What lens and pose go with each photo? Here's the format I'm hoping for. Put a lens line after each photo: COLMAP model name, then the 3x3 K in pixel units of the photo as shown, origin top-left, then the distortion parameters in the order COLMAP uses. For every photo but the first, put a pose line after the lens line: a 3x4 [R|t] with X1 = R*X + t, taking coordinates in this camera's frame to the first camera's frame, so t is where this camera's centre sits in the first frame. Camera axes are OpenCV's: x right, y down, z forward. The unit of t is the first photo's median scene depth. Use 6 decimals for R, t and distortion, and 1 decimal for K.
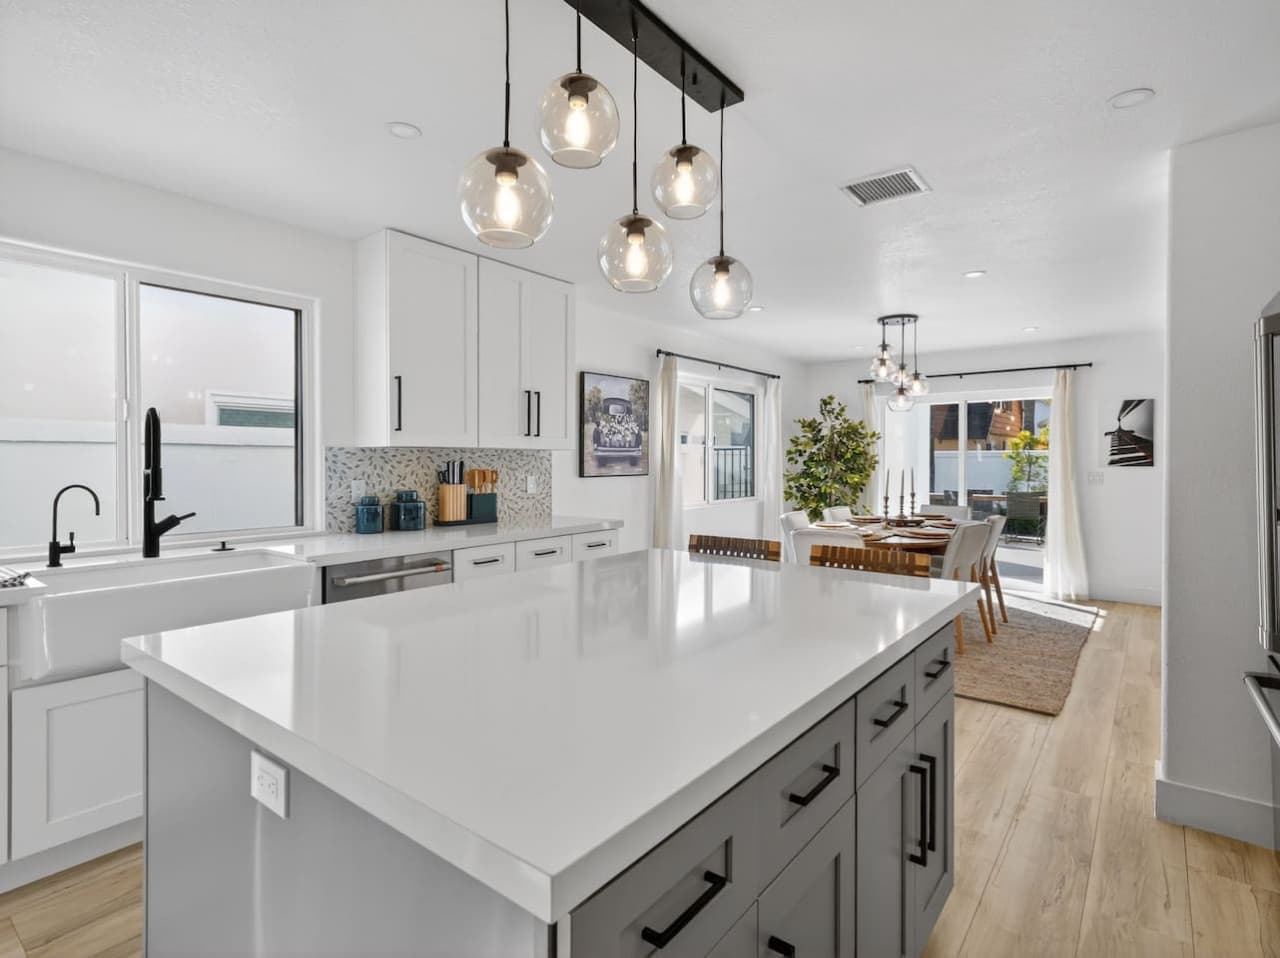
lens RADIAL K [[666.4, 0, 644.0], [0, 666.4, 460.8], [0, 0, 1]] dist [0.013246, -0.000177]
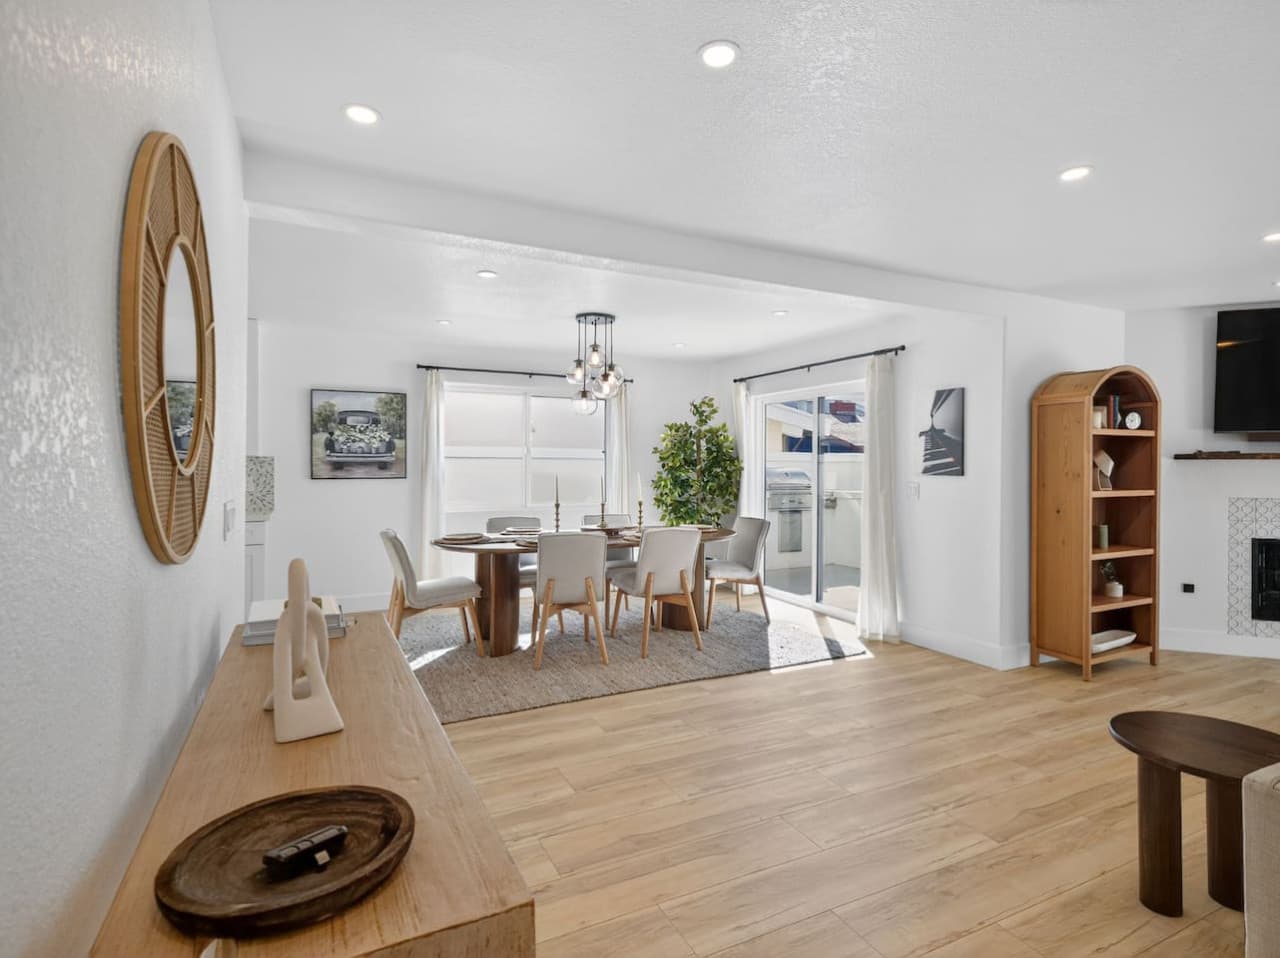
lens RADIAL K [[666.4, 0, 637.8], [0, 666.4, 466.5], [0, 0, 1]] dist [0.013246, -0.000177]
pose [[0.898557, 0.004713, -0.438831, 0.856688], [-0.005627, 0.999984, -0.000783, 0.000401], [0.438820, 0.003172, 0.898569, 0.172988]]
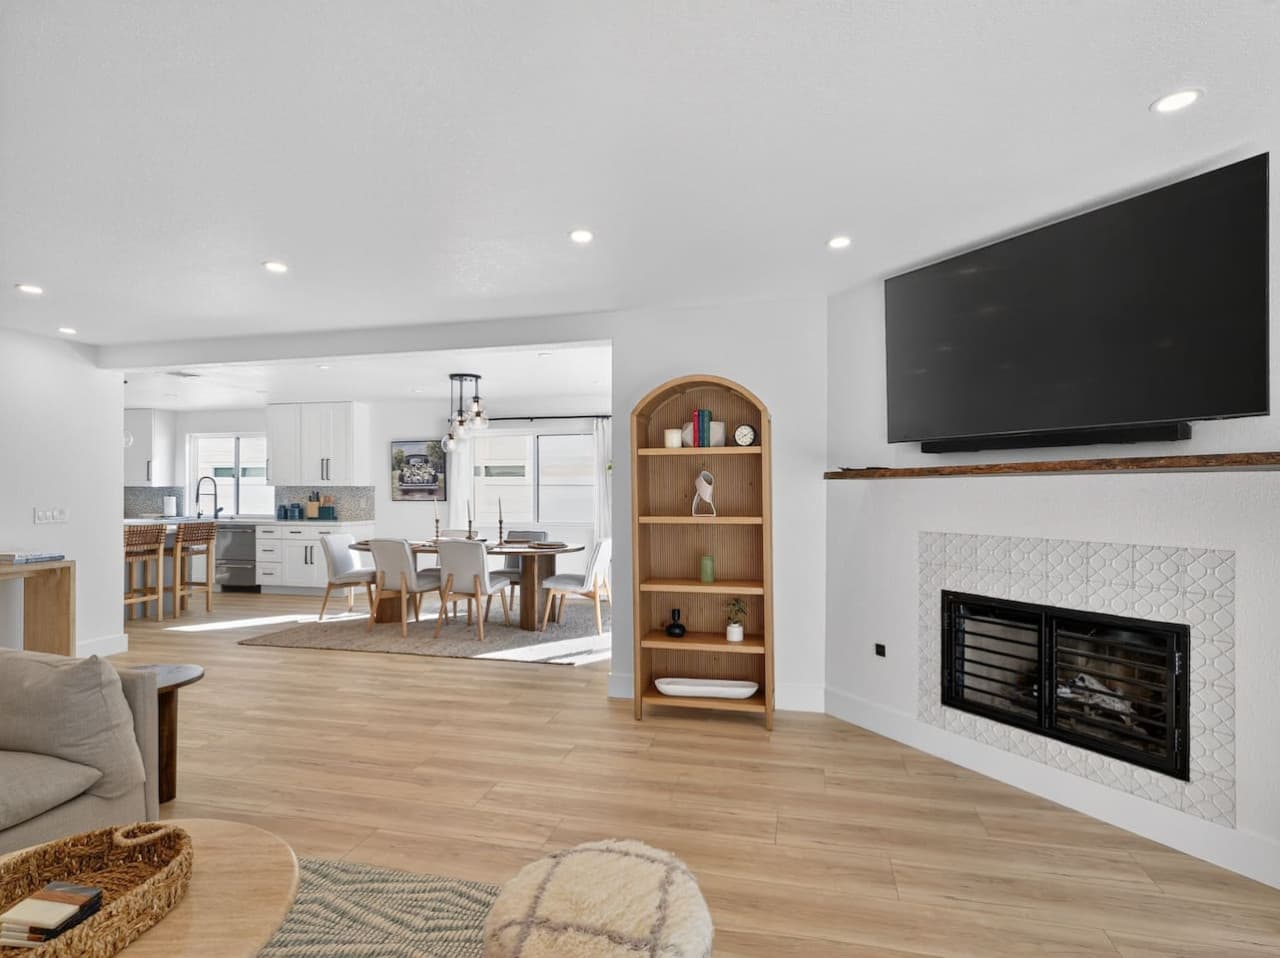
lens RADIAL K [[666.4, 0, 646.5], [0, 666.4, 484.9], [0, 0, 1]] dist [0.013246, -0.000177]
pose [[0.392819, -0.007100, -0.919588, 1.669960], [0.000640, 0.999972, -0.007448, -0.003527], [0.919616, 0.002337, 0.392813, 0.834996]]
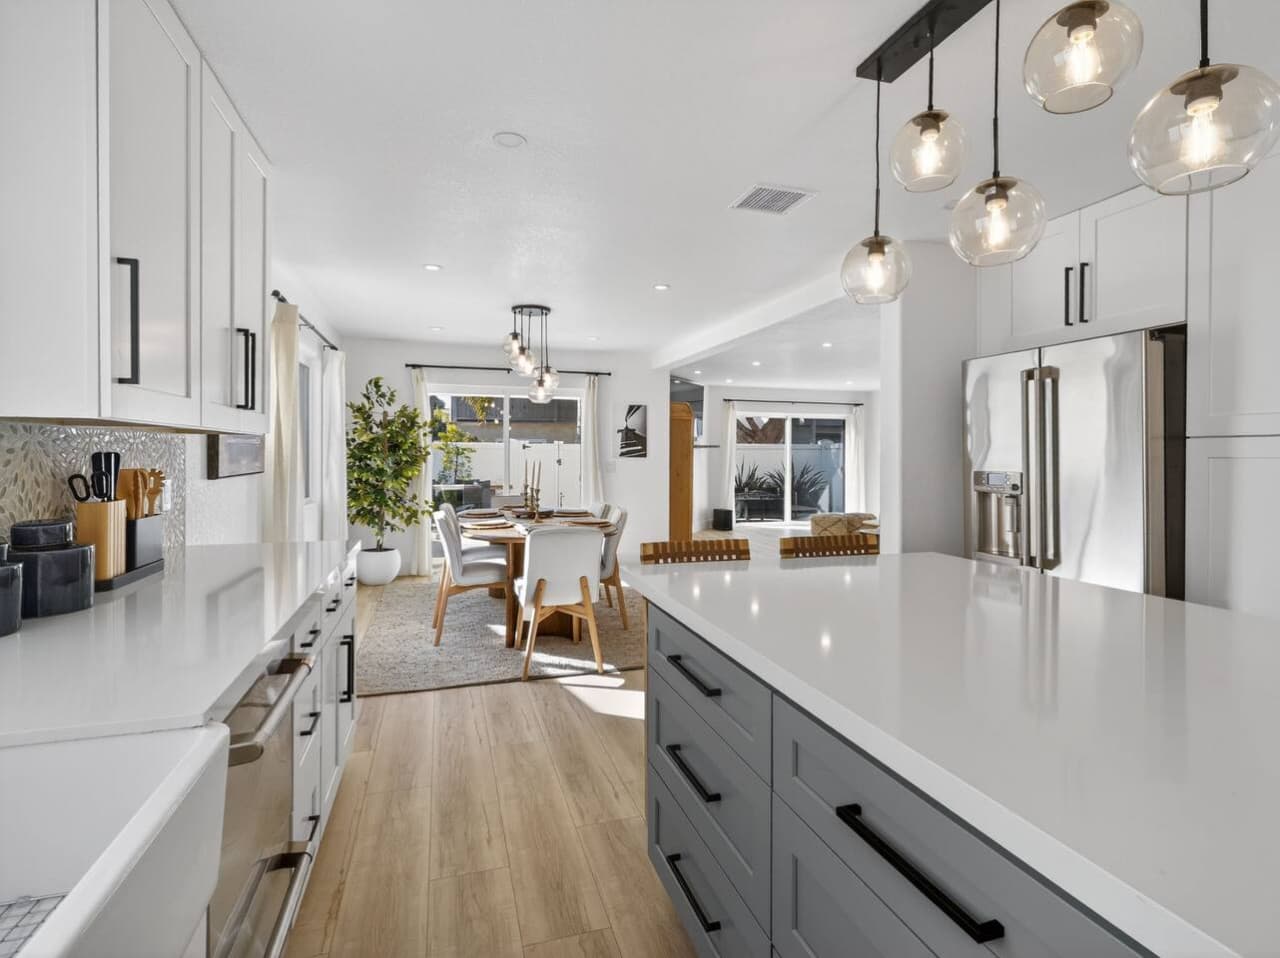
lens RADIAL K [[666.4, 0, 647.5], [0, 666.4, 448.4], [0, 0, 1]] dist [0.013246, -0.000177]
pose [[0.565124, 0.007547, 0.824971, -0.344253], [-0.003872, 0.999971, -0.006495, -0.000447], [-0.824997, 0.000476, 0.565137, 0.302099]]
